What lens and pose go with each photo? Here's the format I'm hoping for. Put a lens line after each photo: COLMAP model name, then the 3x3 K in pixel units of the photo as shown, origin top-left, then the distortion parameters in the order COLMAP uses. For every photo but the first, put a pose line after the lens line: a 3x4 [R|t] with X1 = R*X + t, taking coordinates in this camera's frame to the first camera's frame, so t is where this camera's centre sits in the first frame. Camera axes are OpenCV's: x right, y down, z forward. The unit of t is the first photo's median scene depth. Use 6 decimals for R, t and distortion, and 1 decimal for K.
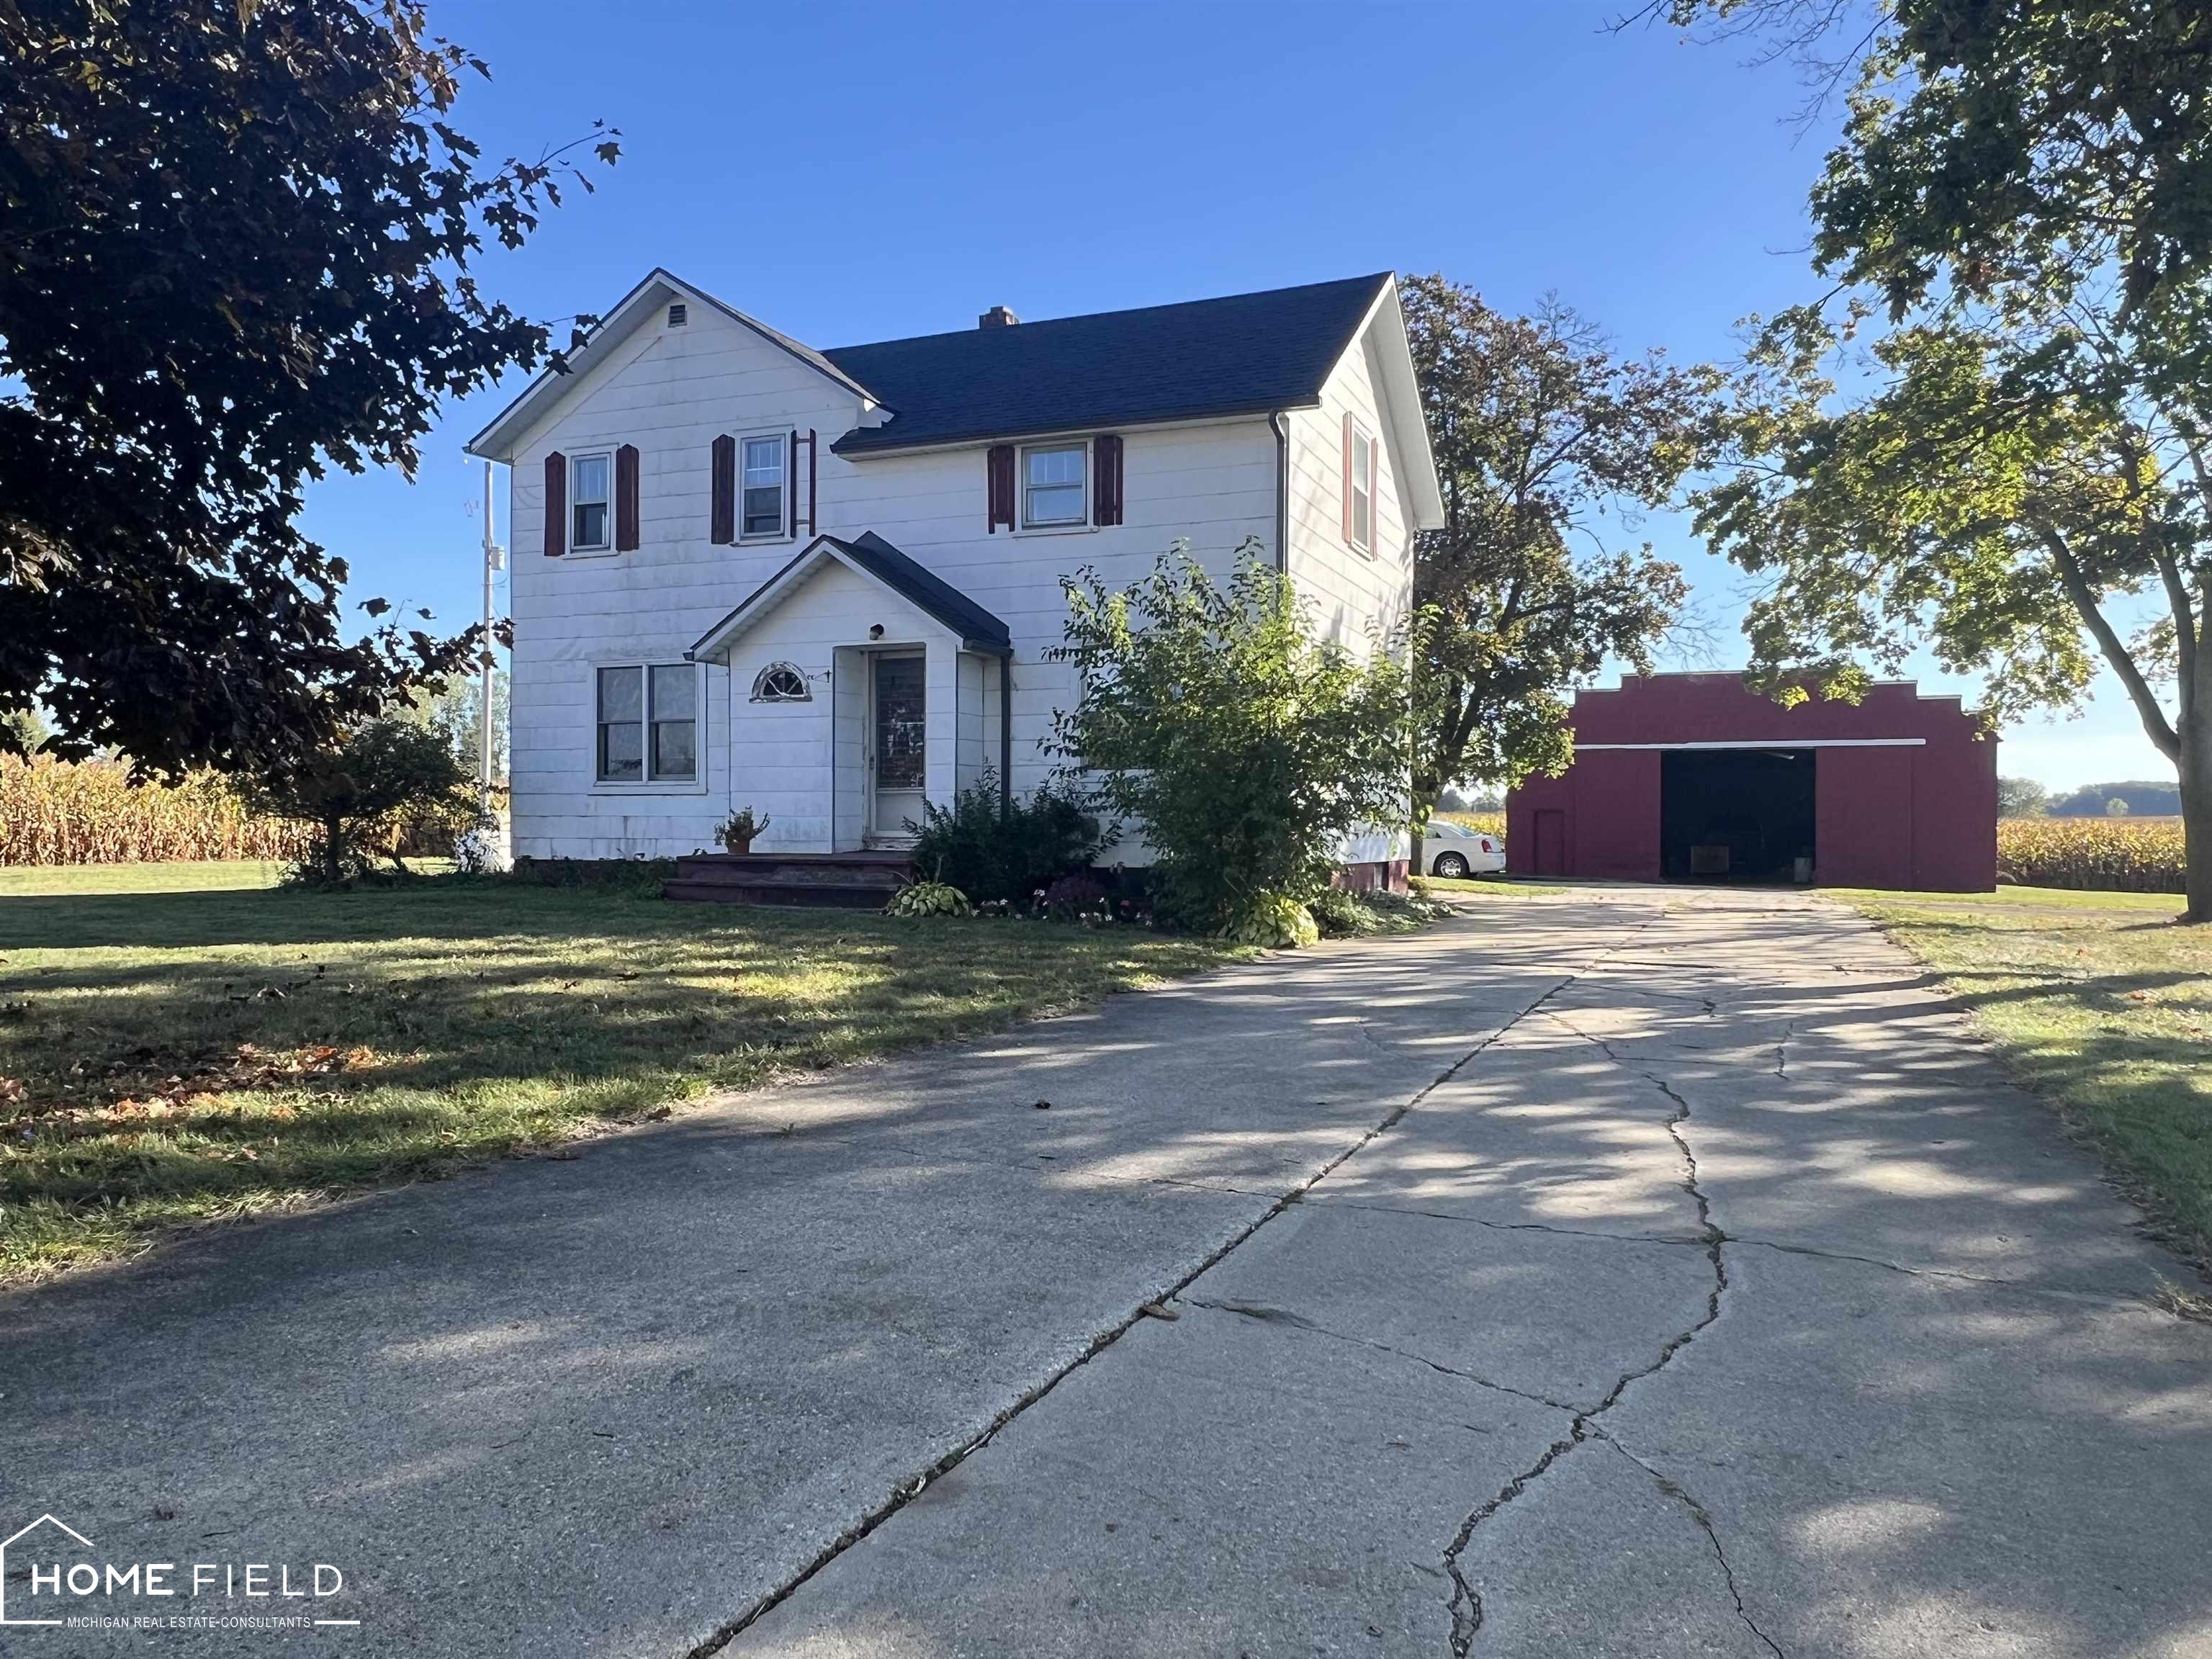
lens RADIAL K [[1565.7, 0, 1103.6], [0, 1565.7, 833.5], [0, 0, 1]] dist [0.008617, -0.000788]
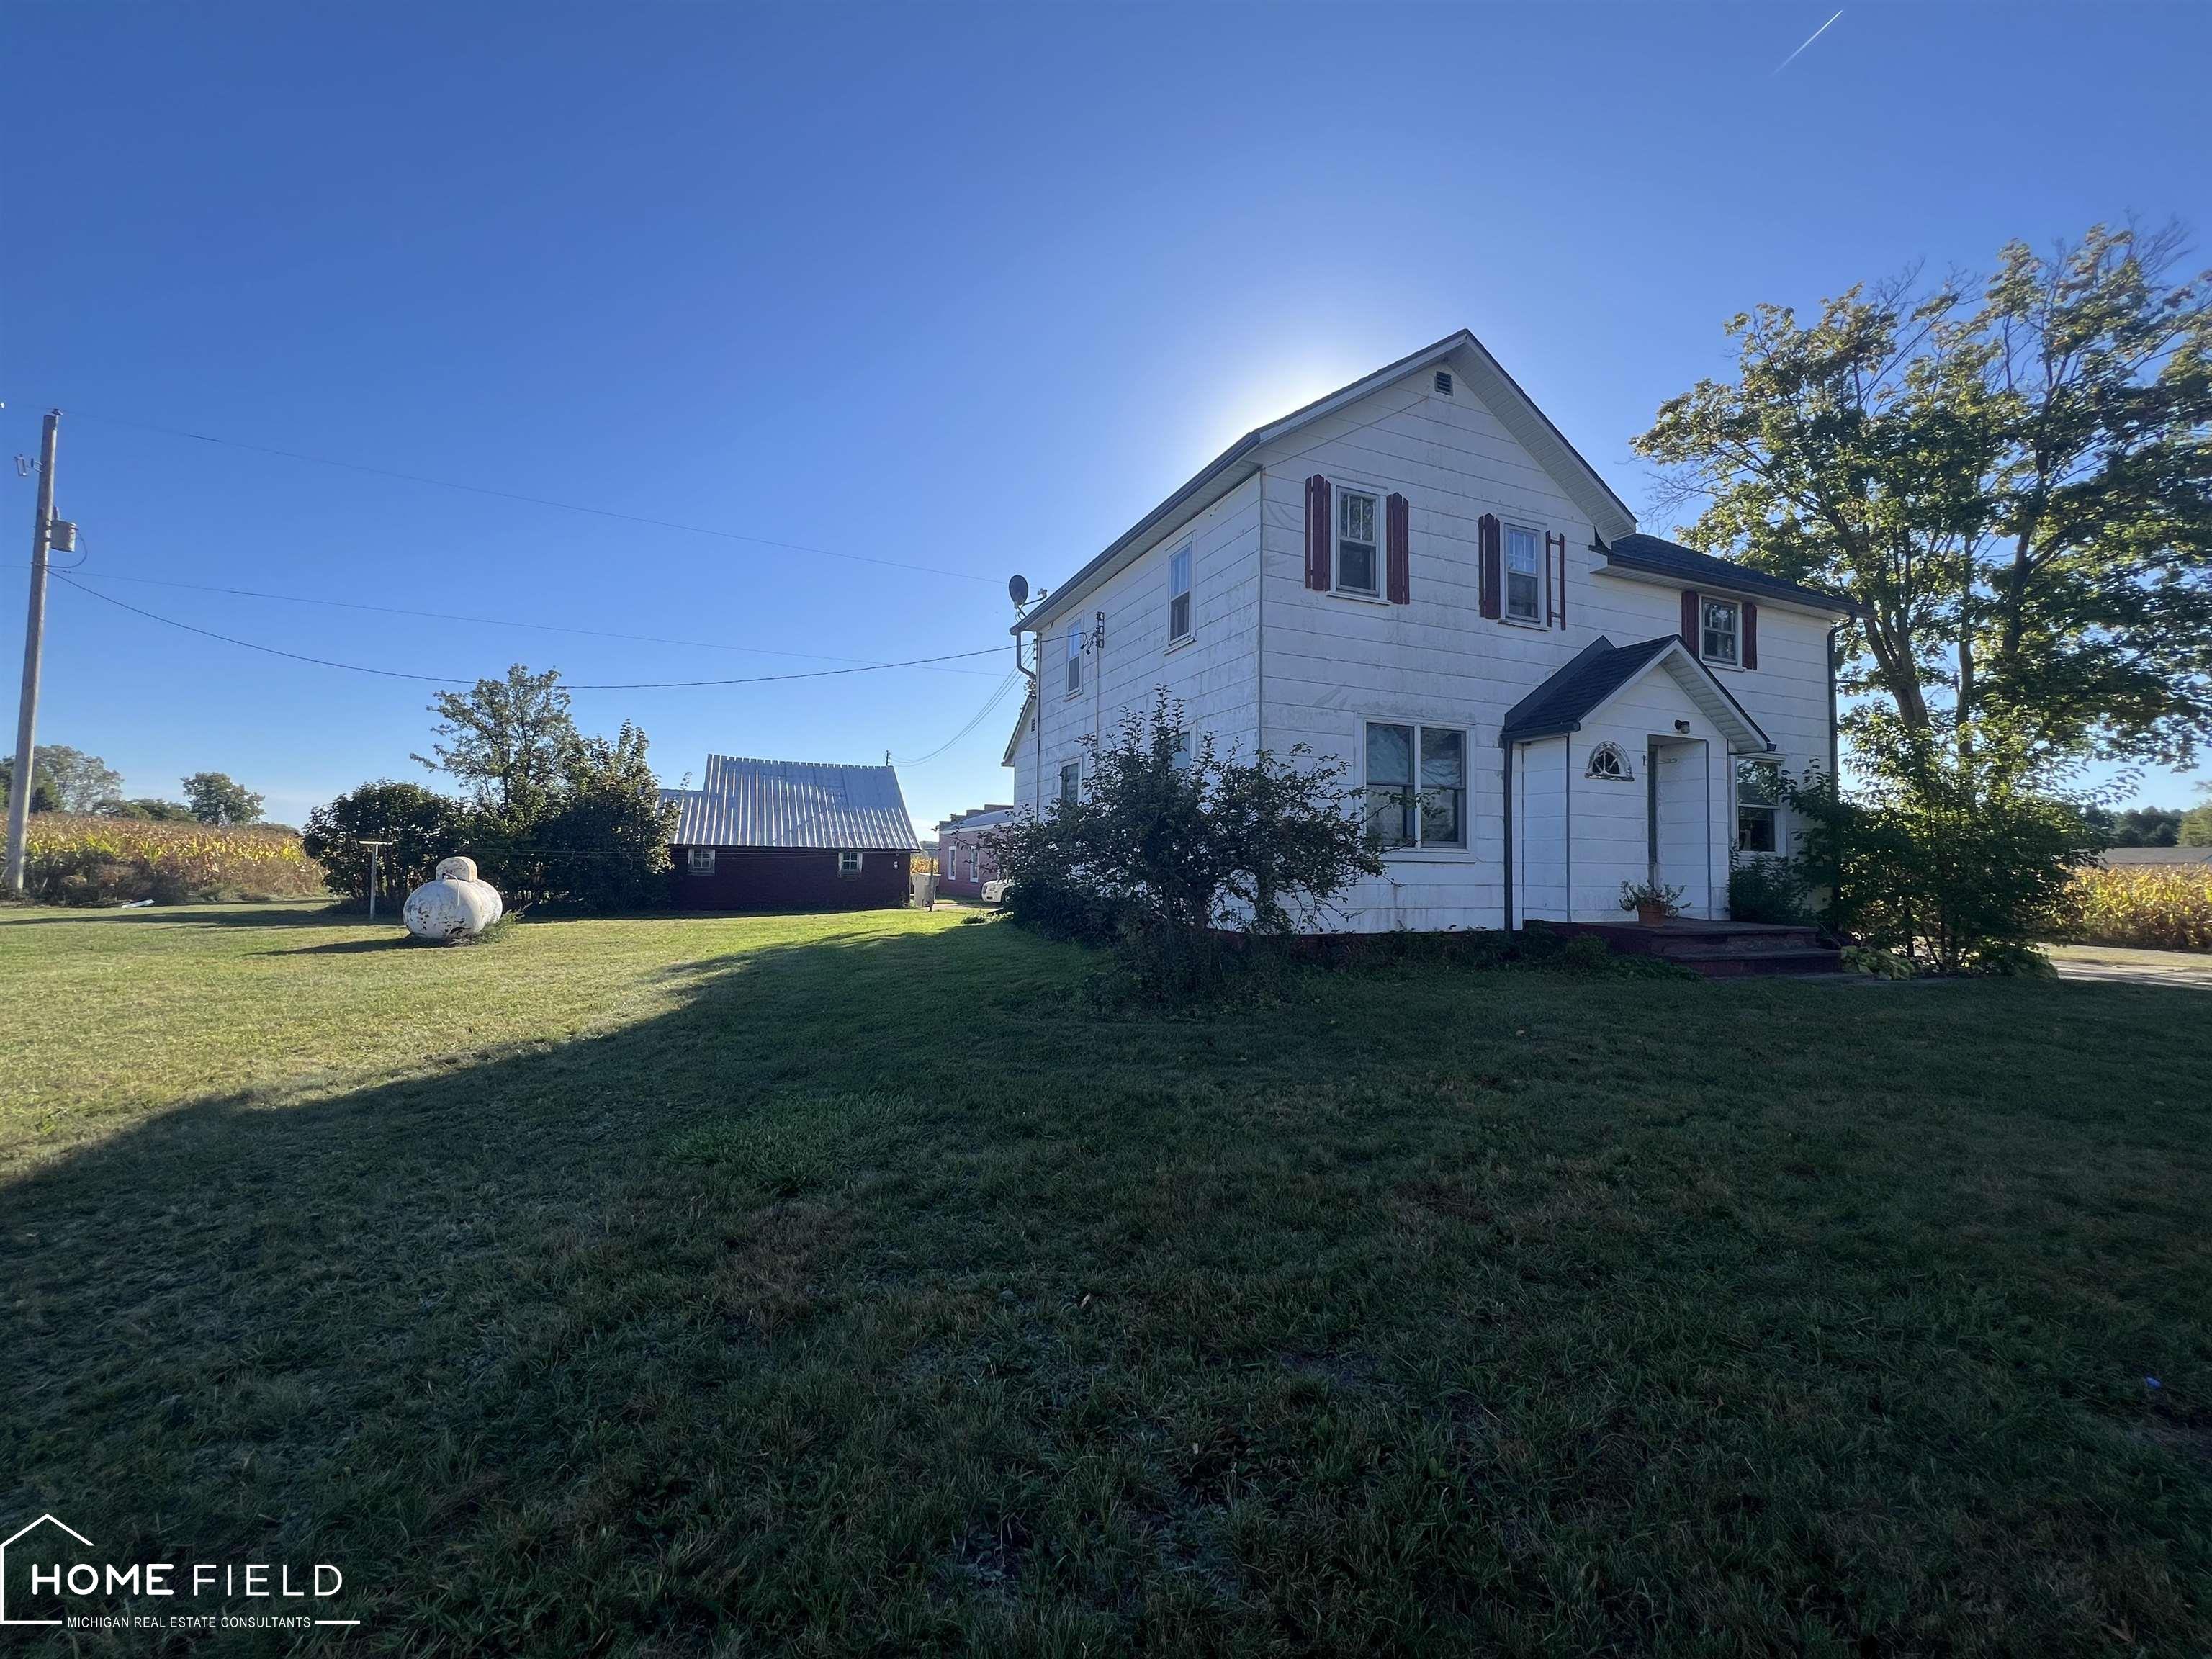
lens RADIAL K [[885.4, 0, 1115.8], [0, 885.4, 828.9], [0, 0, 1]] dist [-0.002644, 0.000820]
pose [[0.701235, 0.037562, 0.711940, -0.838309], [-0.006568, 0.998909, -0.046232, -0.019612], [-0.712900, 0.027743, 0.700717, 0.788937]]
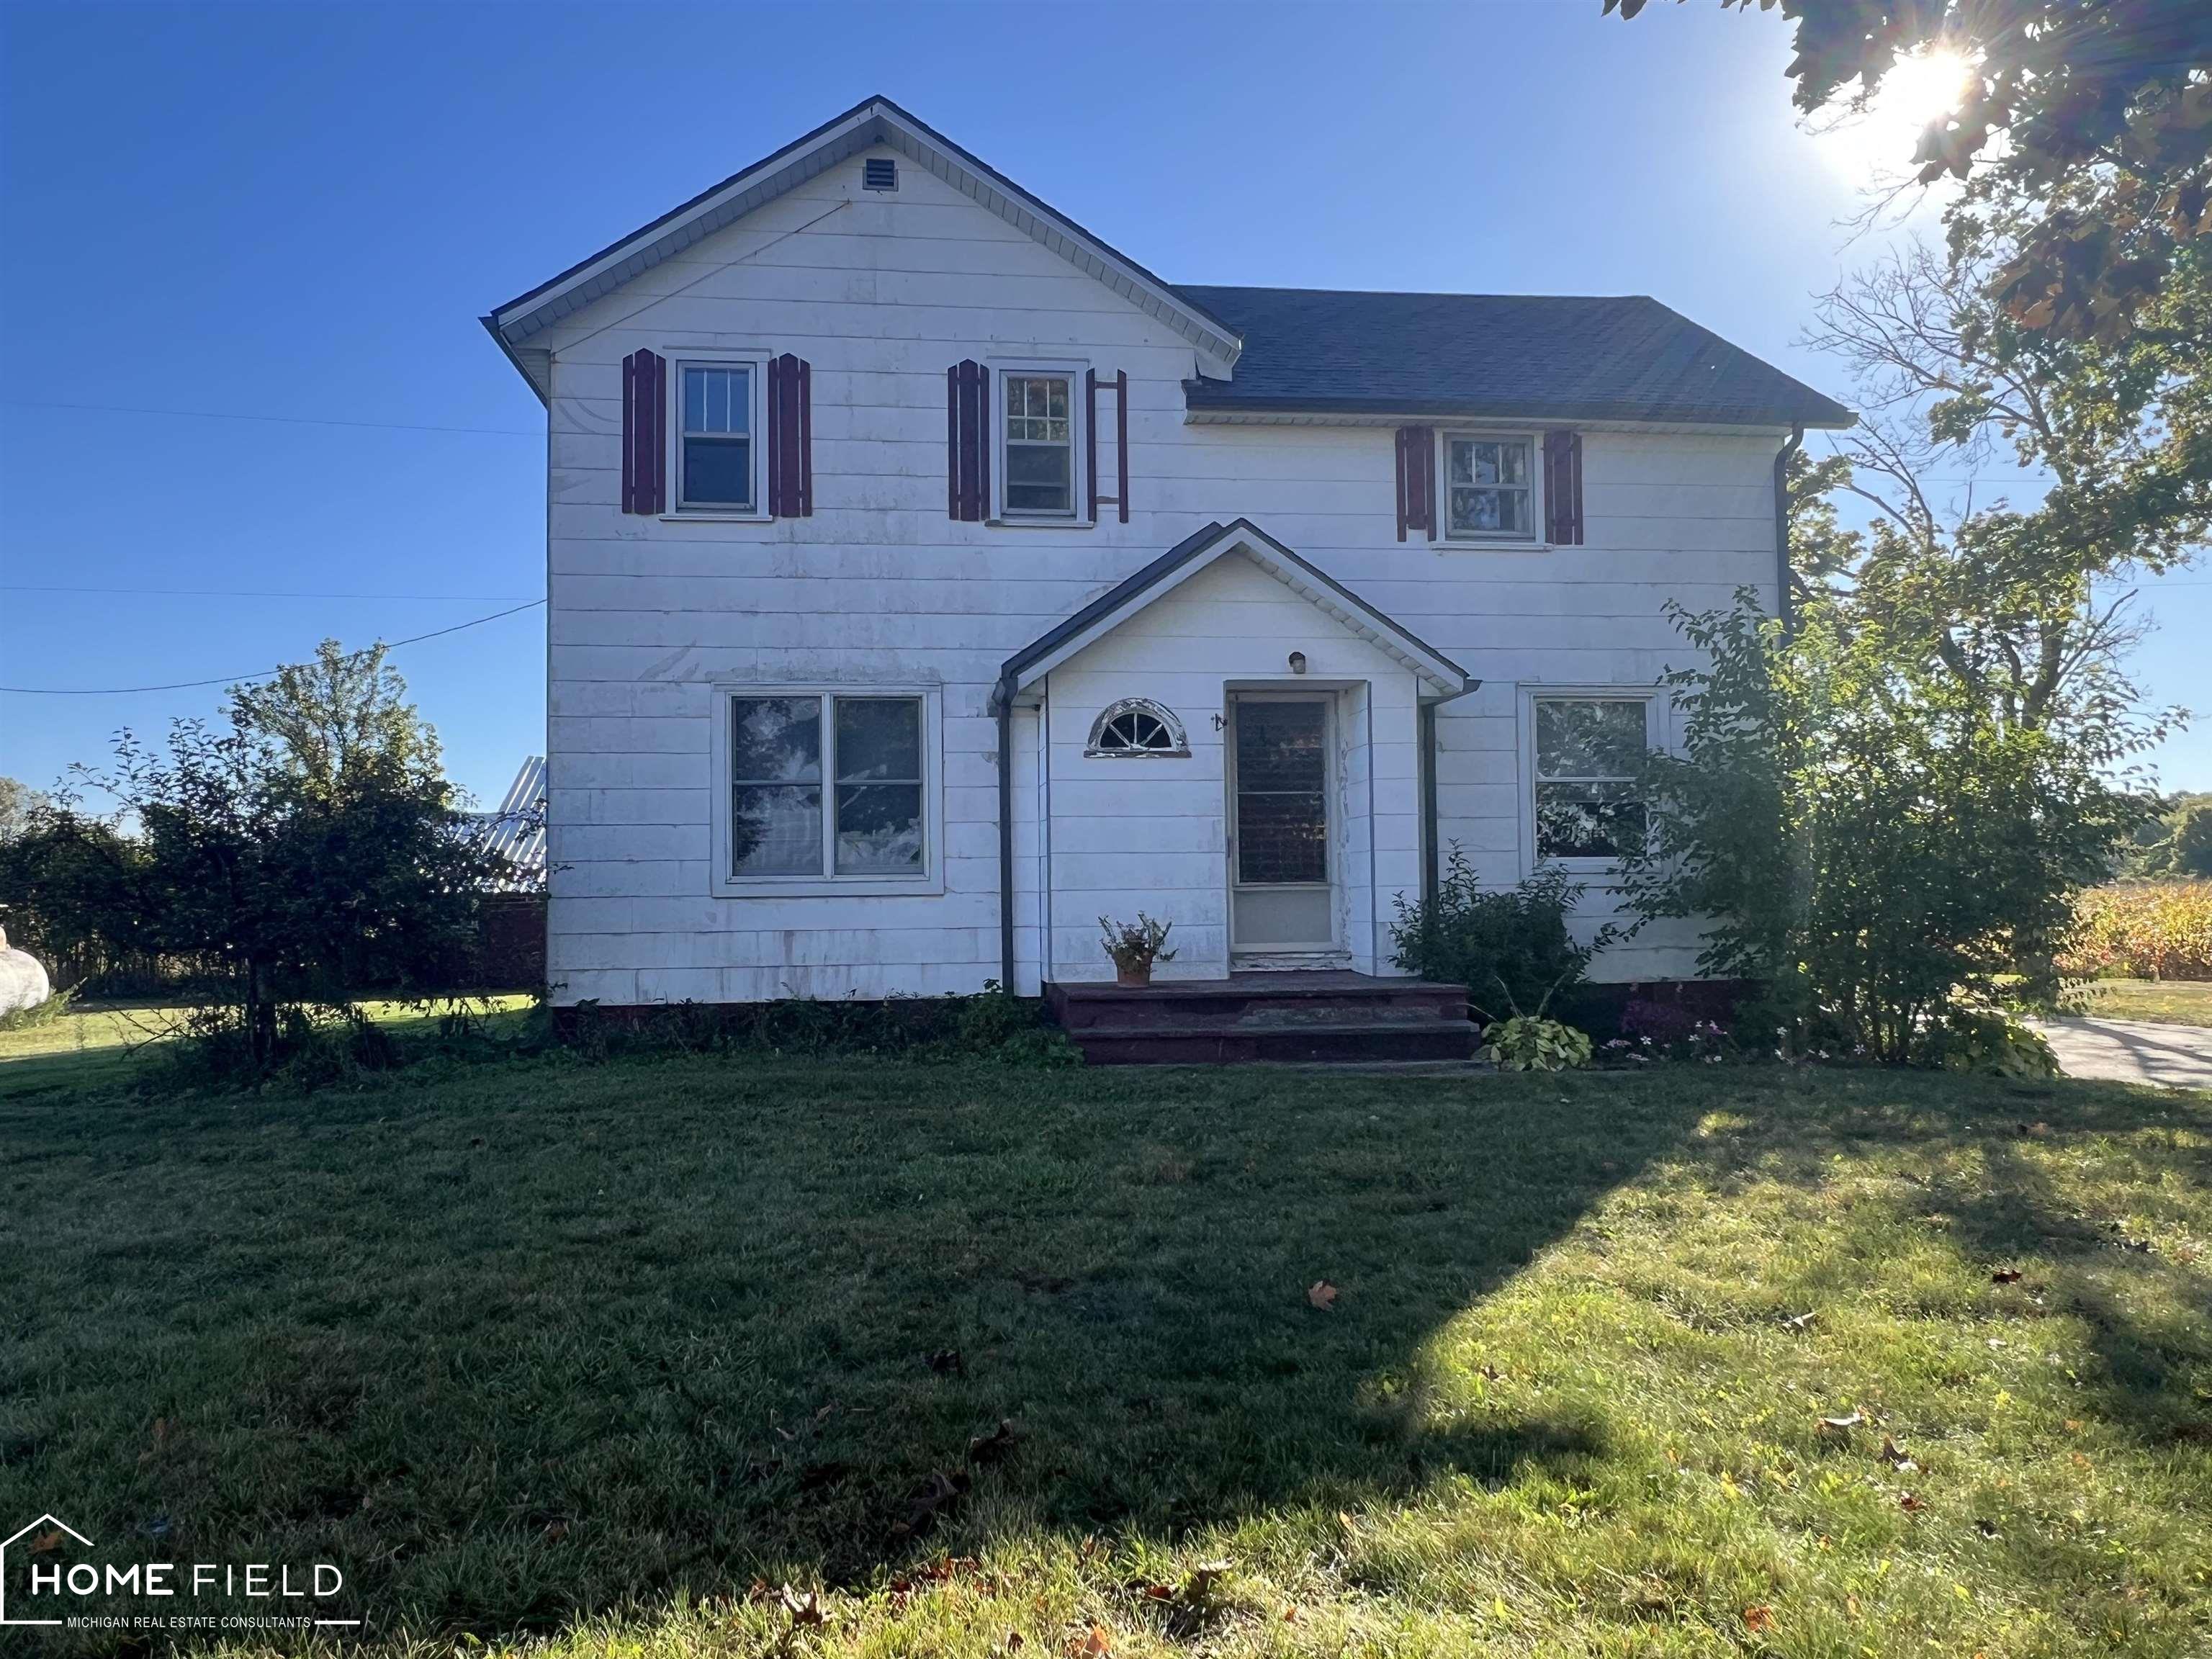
lens RADIAL K [[1565.7, 0, 1101.6], [0, 1565.7, 829.0], [0, 0, 1]] dist [0.008617, -0.000788]
pose [[0.871041, 0.009293, 0.491123, -0.532371], [0.020476, 0.998265, -0.055205, -0.015382], [-0.490784, 0.058142, 0.869339, 0.406205]]
